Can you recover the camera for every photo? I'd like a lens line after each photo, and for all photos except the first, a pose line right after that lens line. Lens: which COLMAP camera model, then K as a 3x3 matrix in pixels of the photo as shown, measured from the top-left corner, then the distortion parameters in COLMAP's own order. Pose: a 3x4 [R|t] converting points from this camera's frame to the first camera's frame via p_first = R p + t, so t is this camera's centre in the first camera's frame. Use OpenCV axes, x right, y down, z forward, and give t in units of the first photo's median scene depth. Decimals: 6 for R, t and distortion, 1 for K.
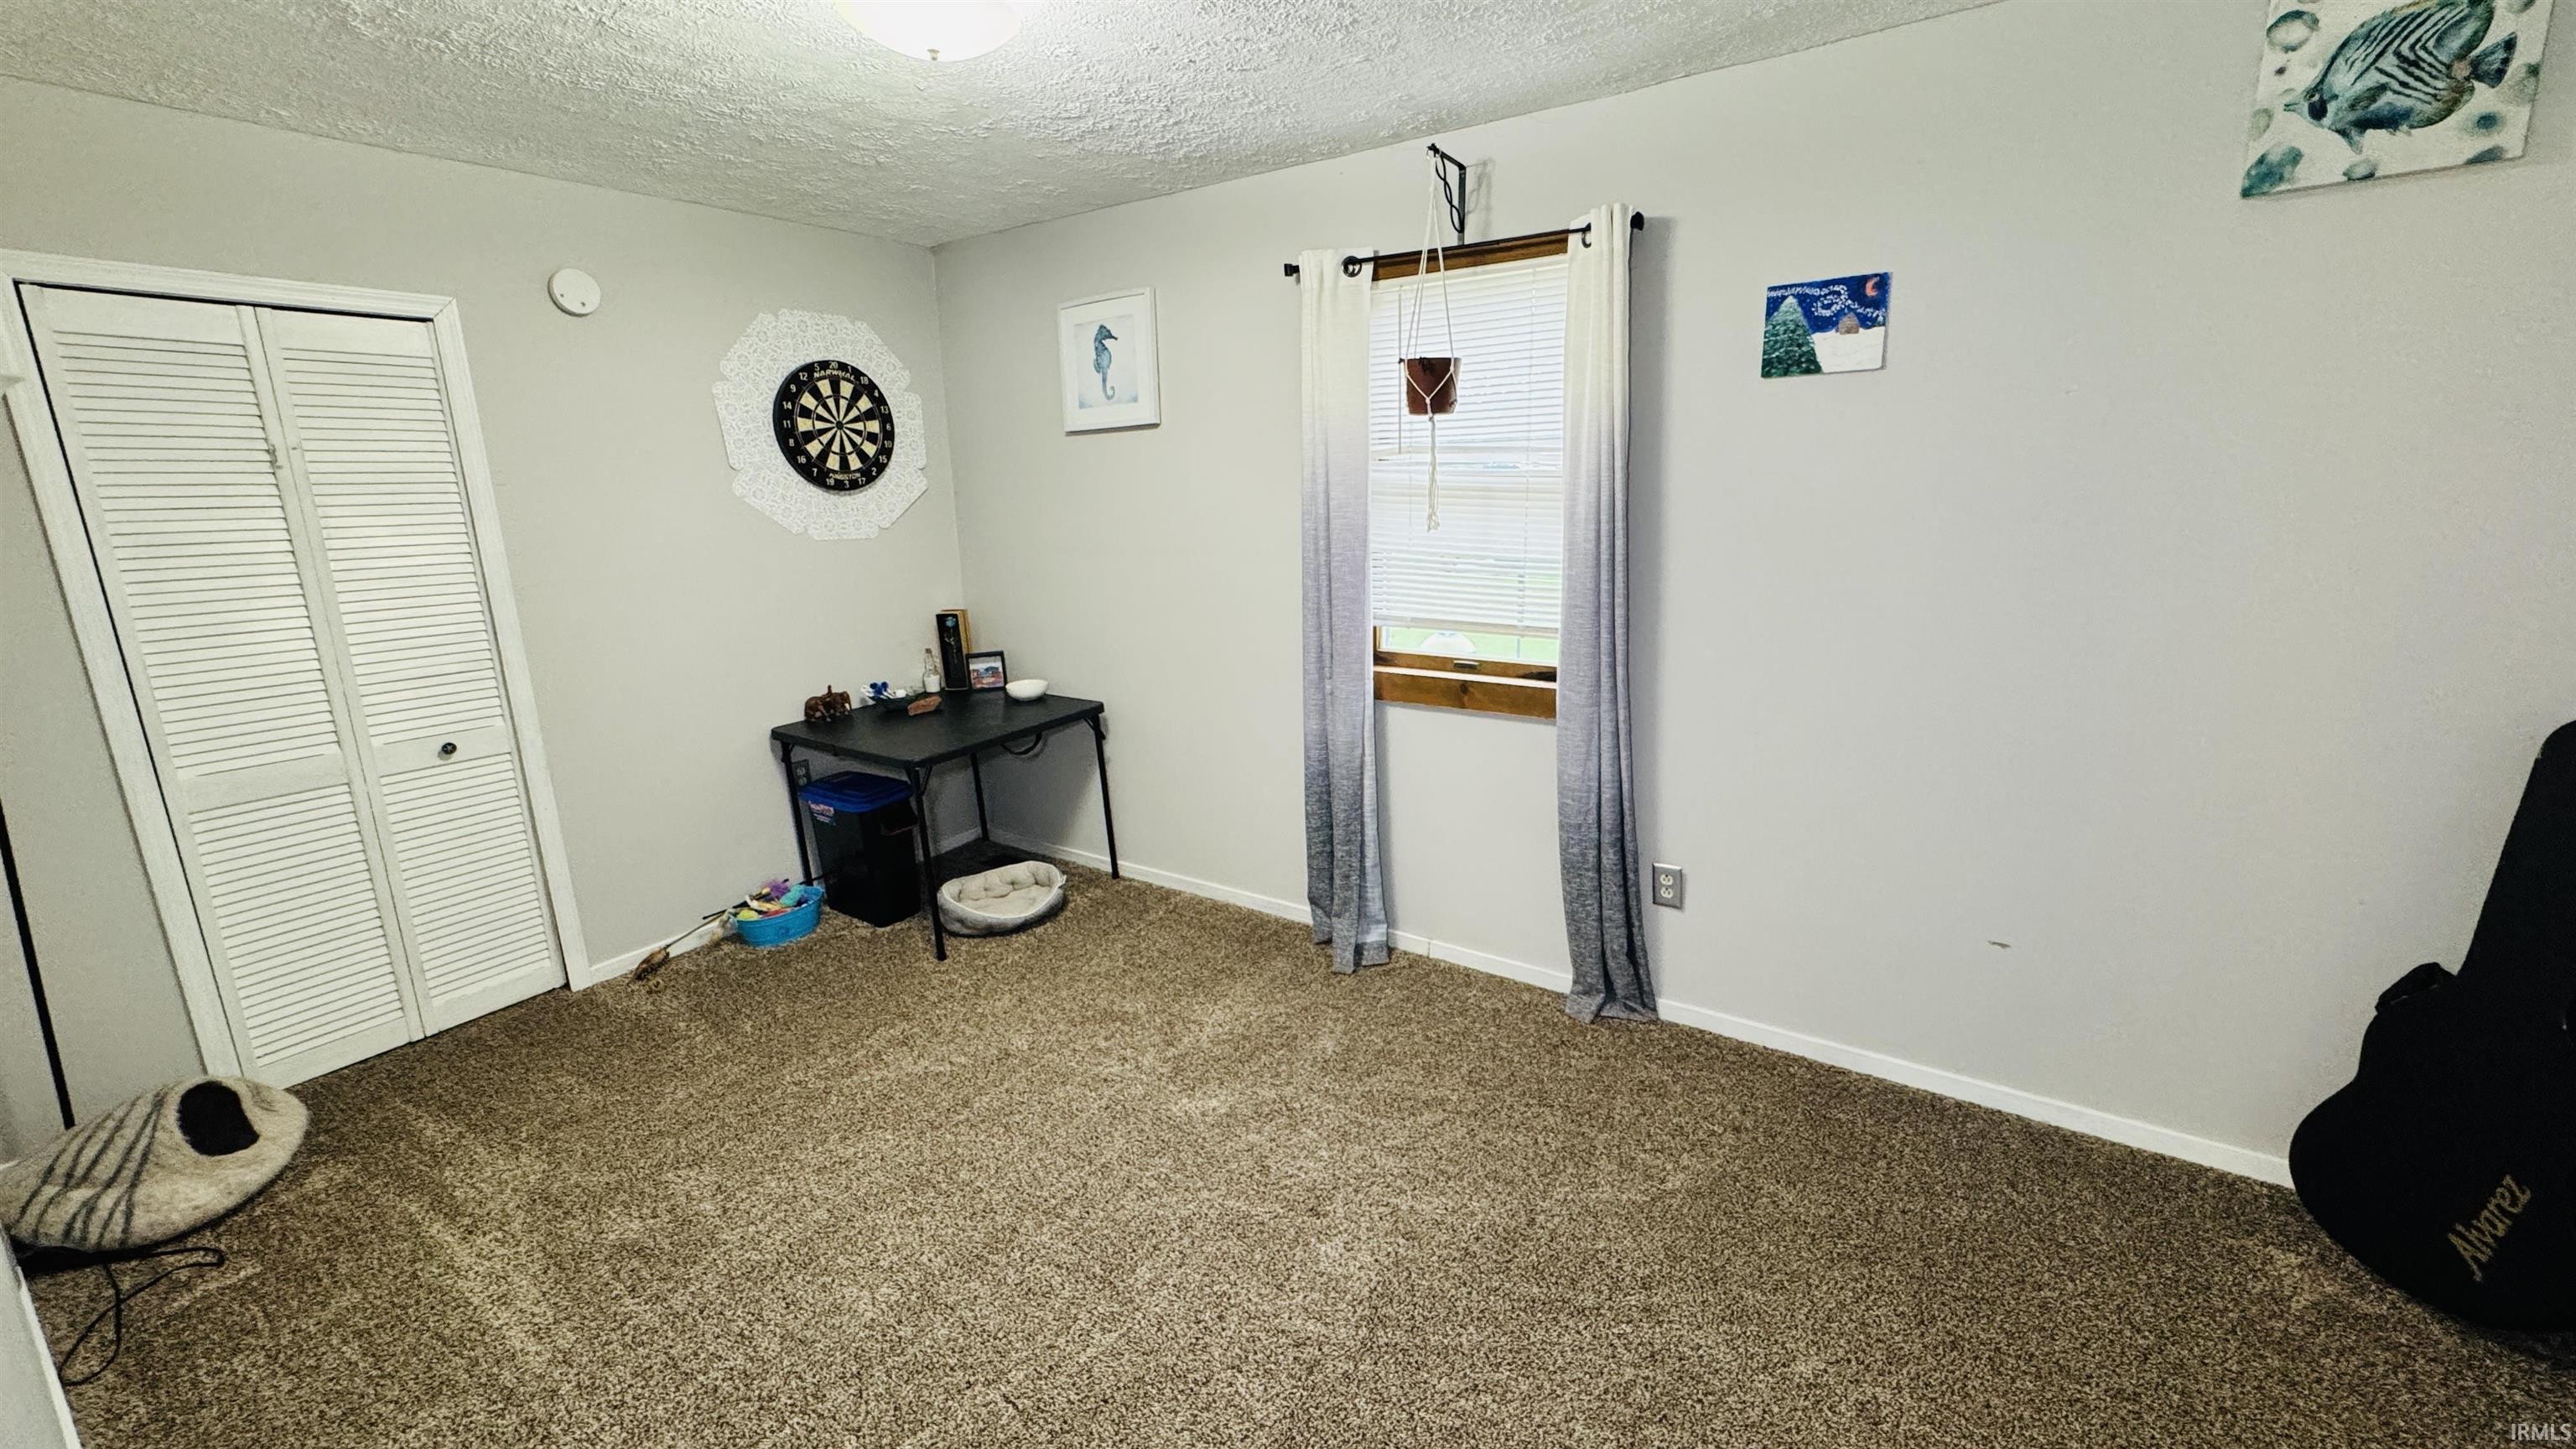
lens RADIAL K [[1028.0, 0, 1284.3], [0, 1028.0, 727.5], [0, 0, 1]] dist [-0.004679, 0.000161]
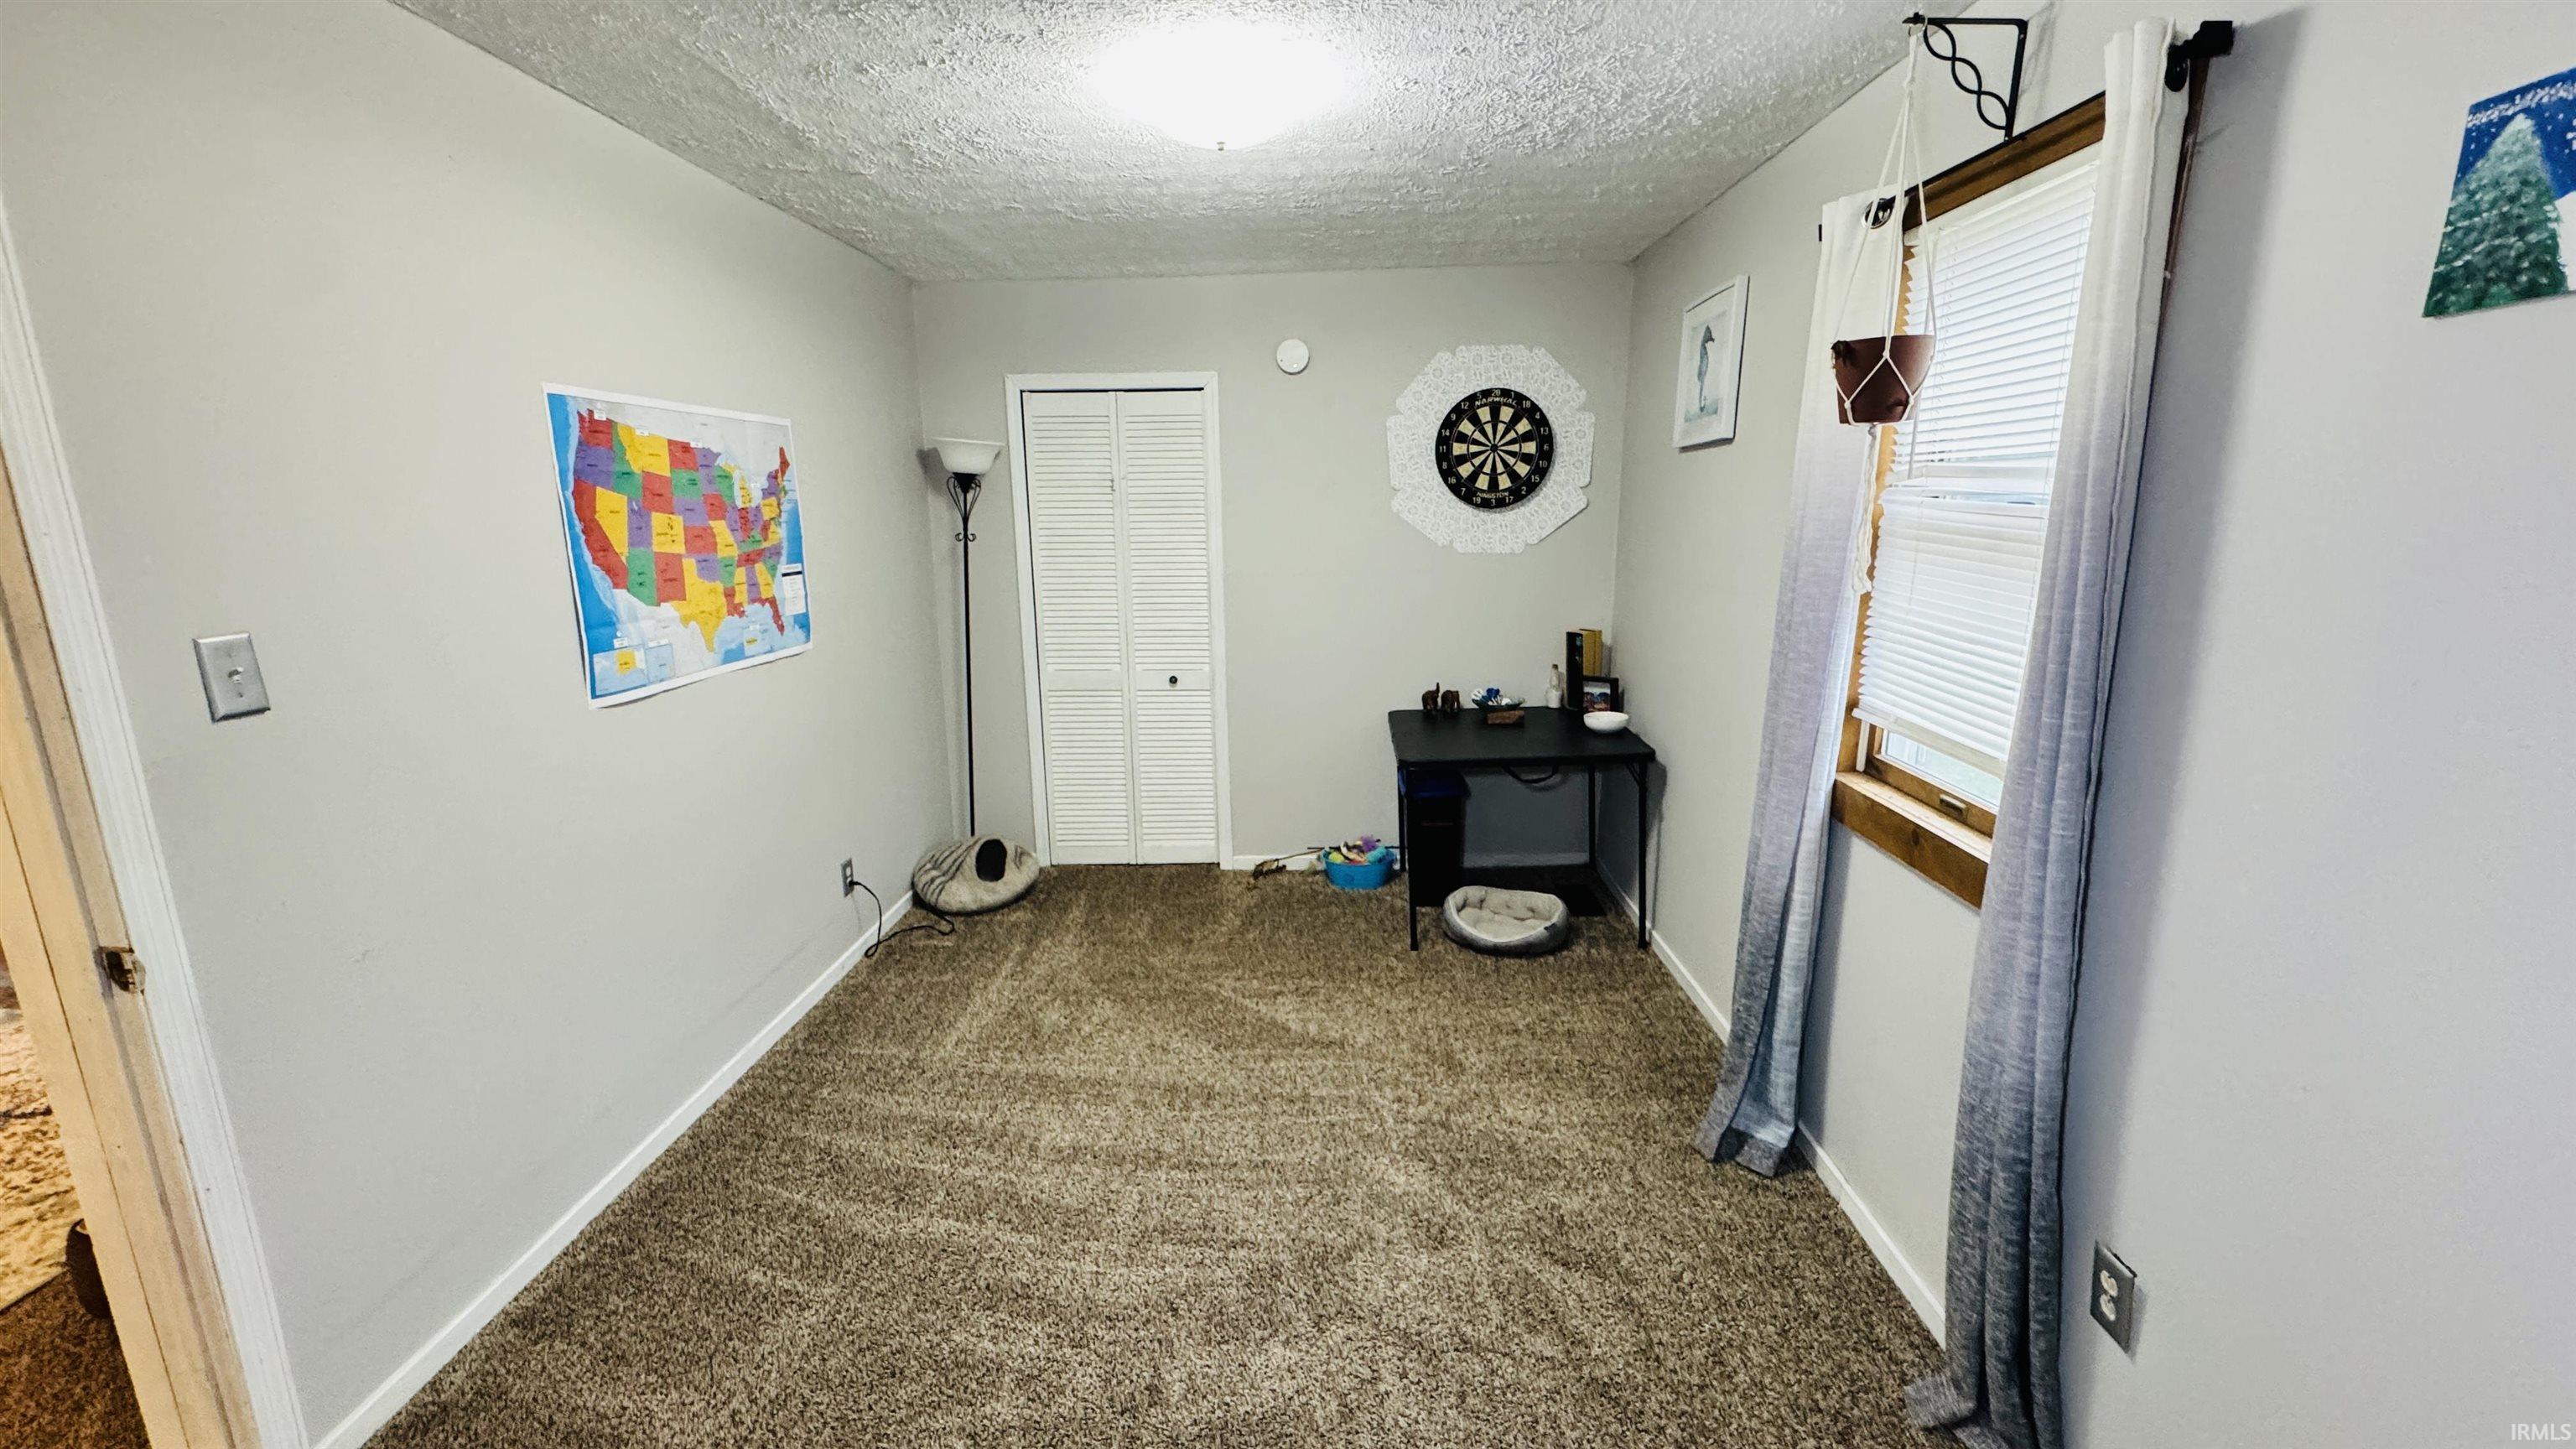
lens RADIAL K [[1028.0, 0, 1284.3], [0, 1028.0, 727.5], [0, 0, 1]] dist [-0.004679, 0.000161]
pose [[0.536839, 0.196337, -0.820522, 0.406157], [-0.195829, 0.974982, 0.105173, -0.081153], [0.820643, 0.104221, 0.561857, 0.251723]]
